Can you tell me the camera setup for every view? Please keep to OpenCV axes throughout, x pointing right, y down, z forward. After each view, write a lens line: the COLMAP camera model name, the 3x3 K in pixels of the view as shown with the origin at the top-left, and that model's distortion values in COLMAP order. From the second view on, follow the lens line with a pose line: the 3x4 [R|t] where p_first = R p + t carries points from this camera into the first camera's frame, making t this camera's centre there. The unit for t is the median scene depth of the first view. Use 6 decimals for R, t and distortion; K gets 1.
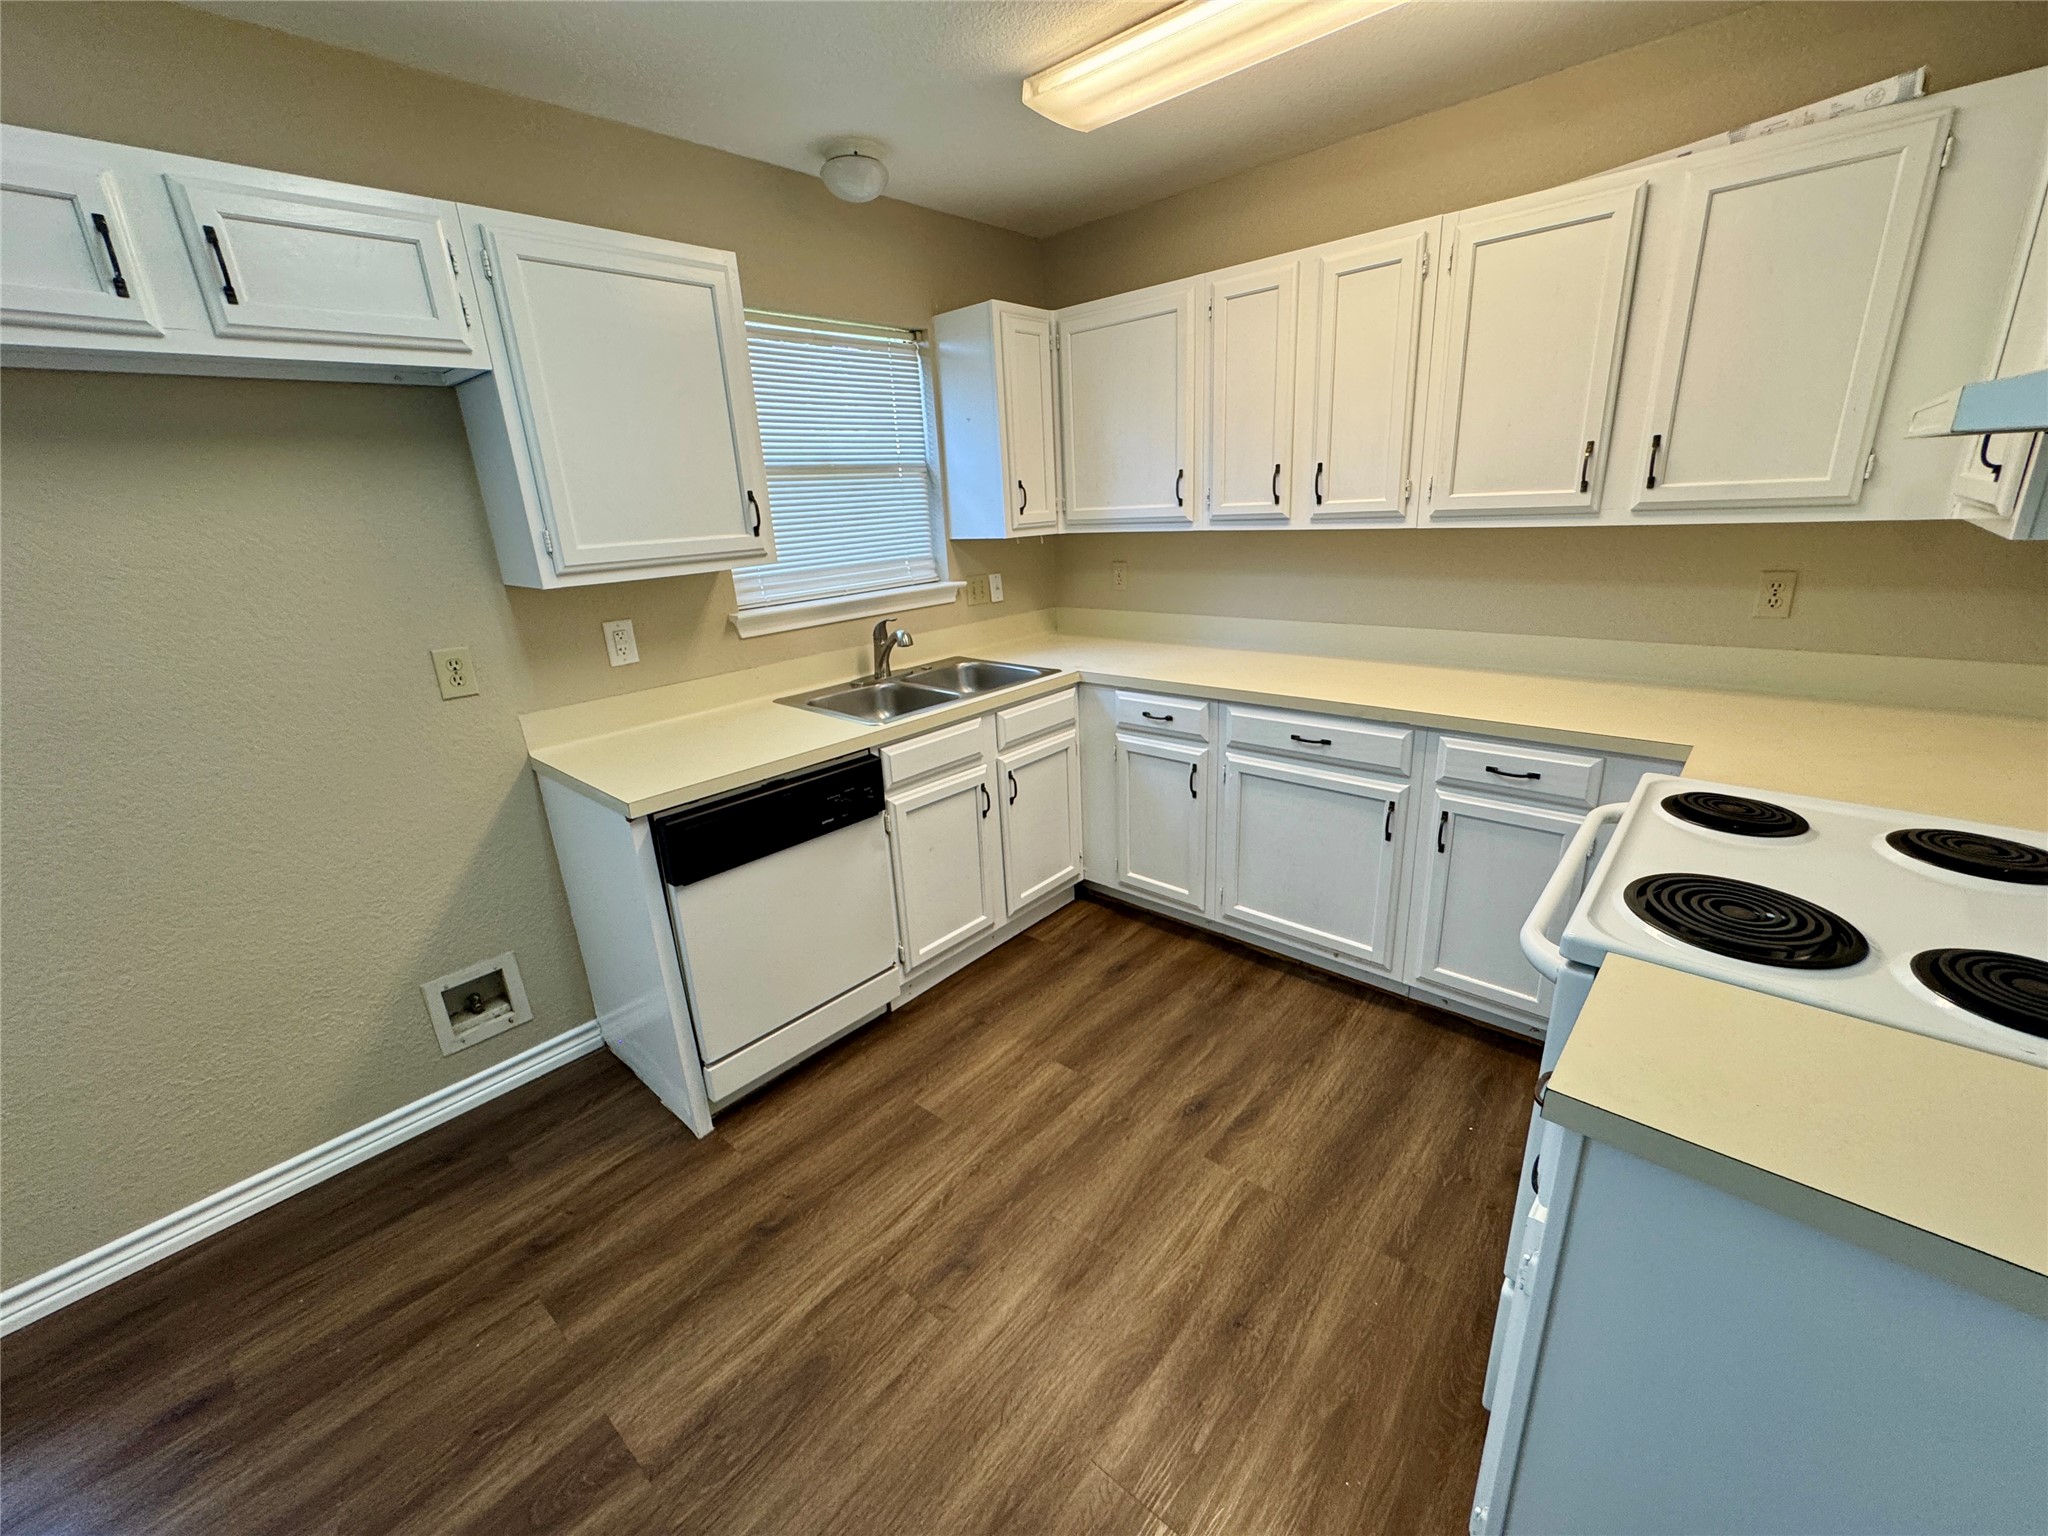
lens RADIAL K [[821.4, 0, 1024.9], [0, 821.4, 762.5], [0, 0, 1]] dist [-0.002307, 0.000063]
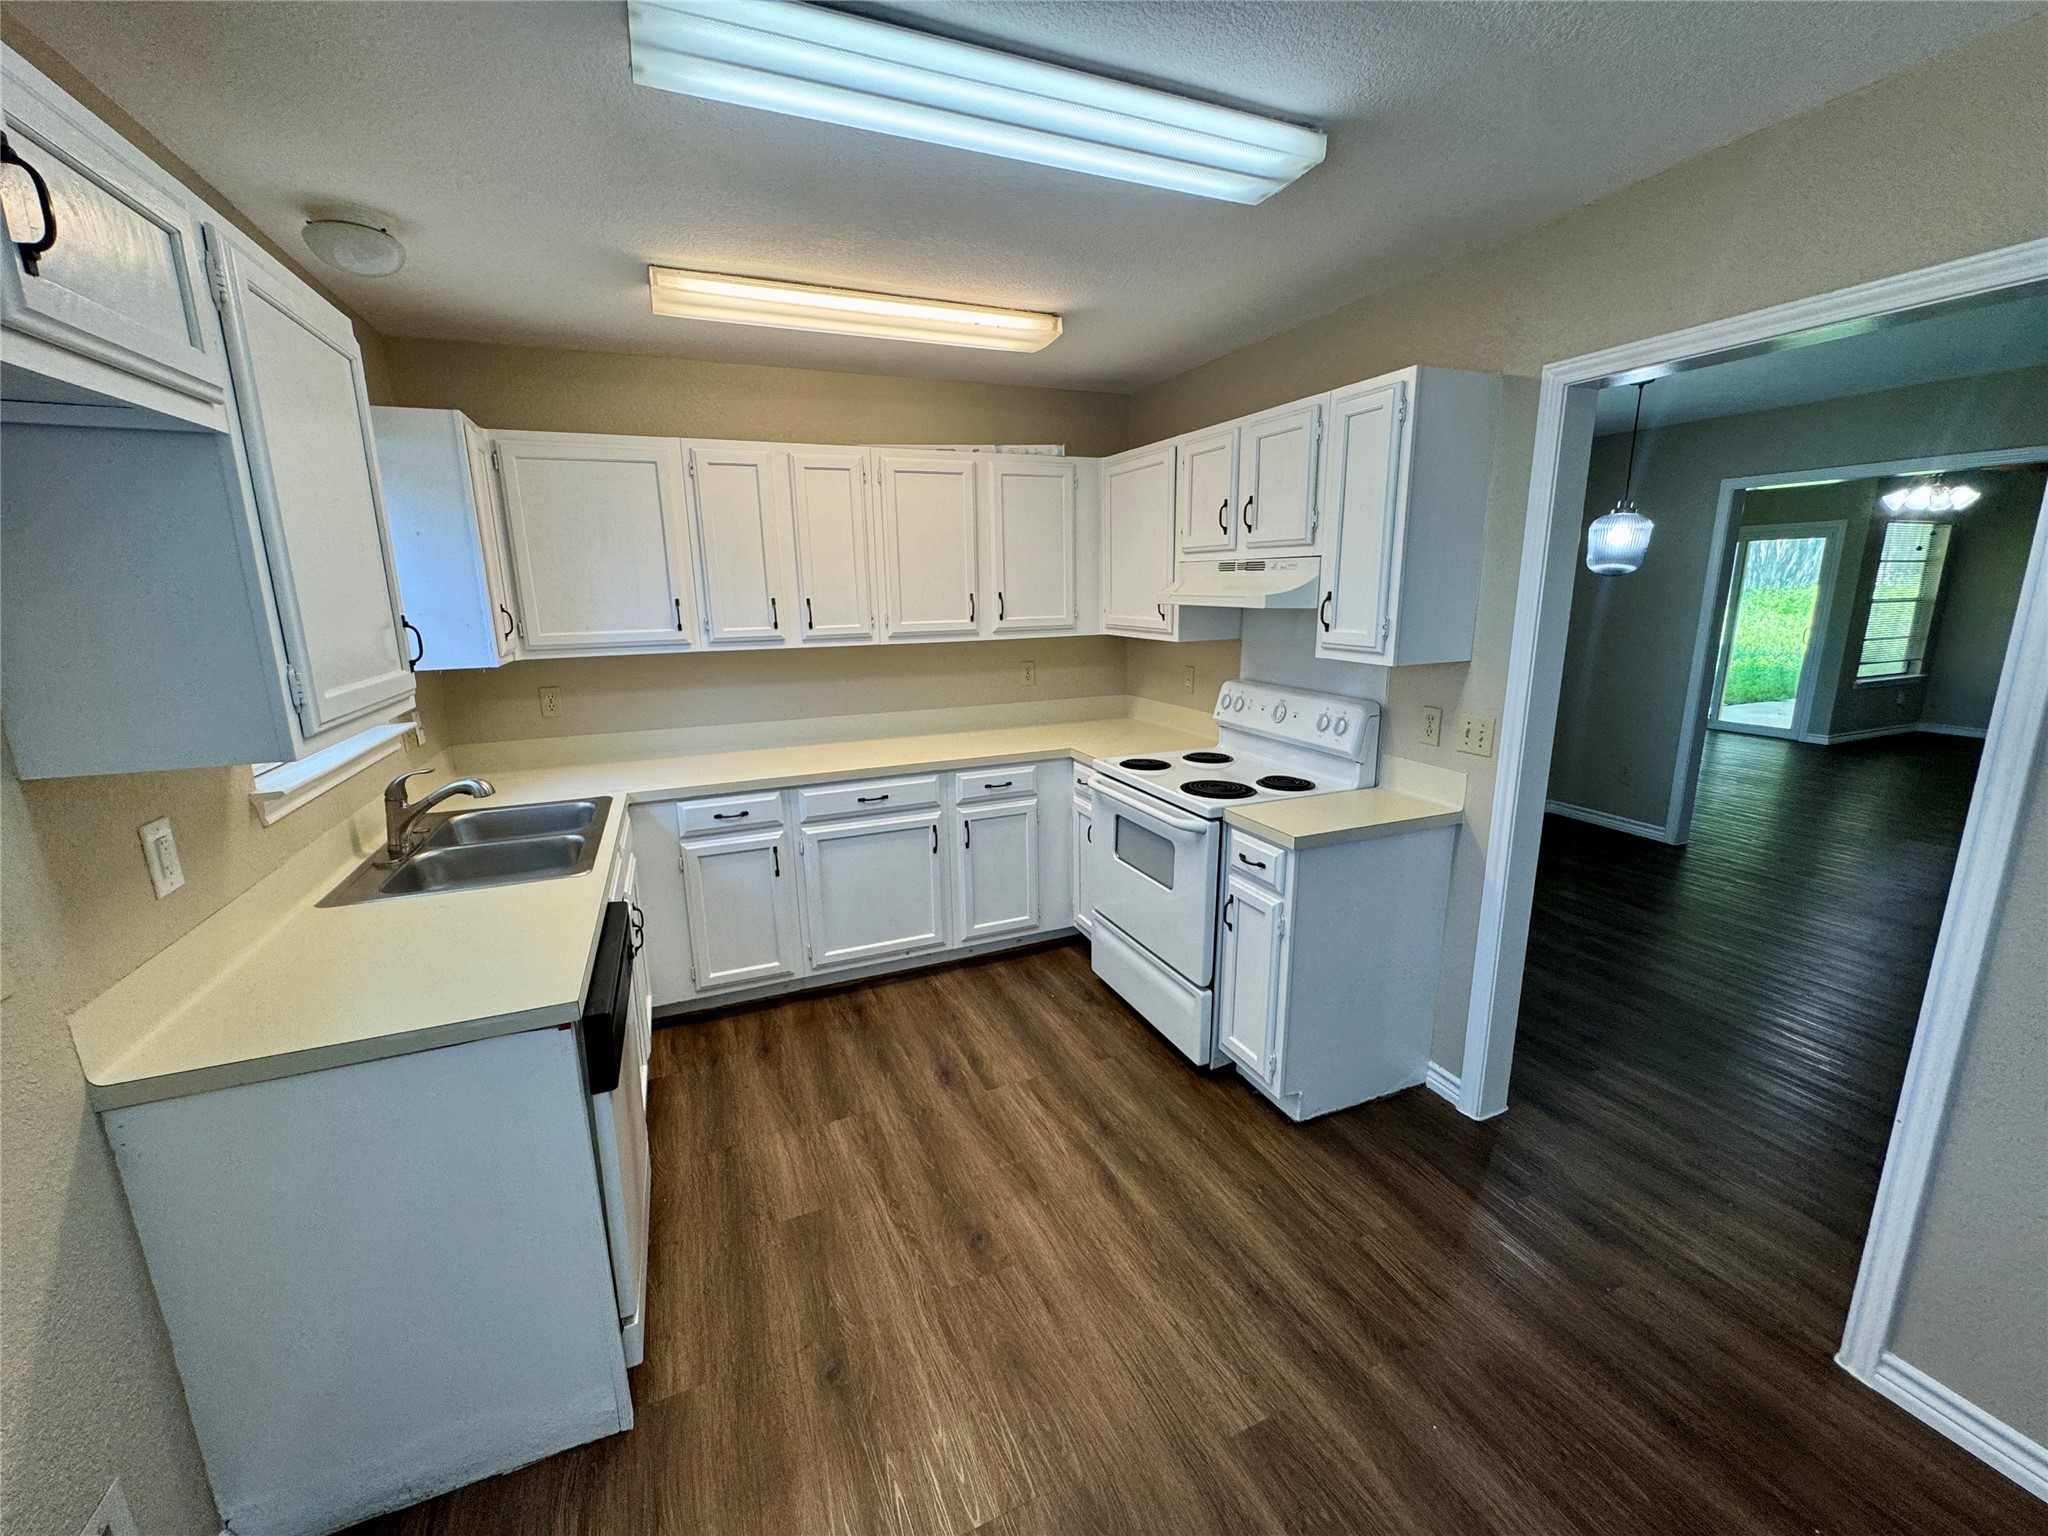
lens RADIAL K [[821.4, 0, 1024.9], [0, 821.4, 762.5], [0, 0, 1]] dist [-0.002307, 0.000063]
pose [[0.426087, -0.149570, 0.892232, -0.735104], [0.270871, 0.962086, 0.031925, -0.060099], [-0.863179, 0.228077, 0.450447, 0.166788]]
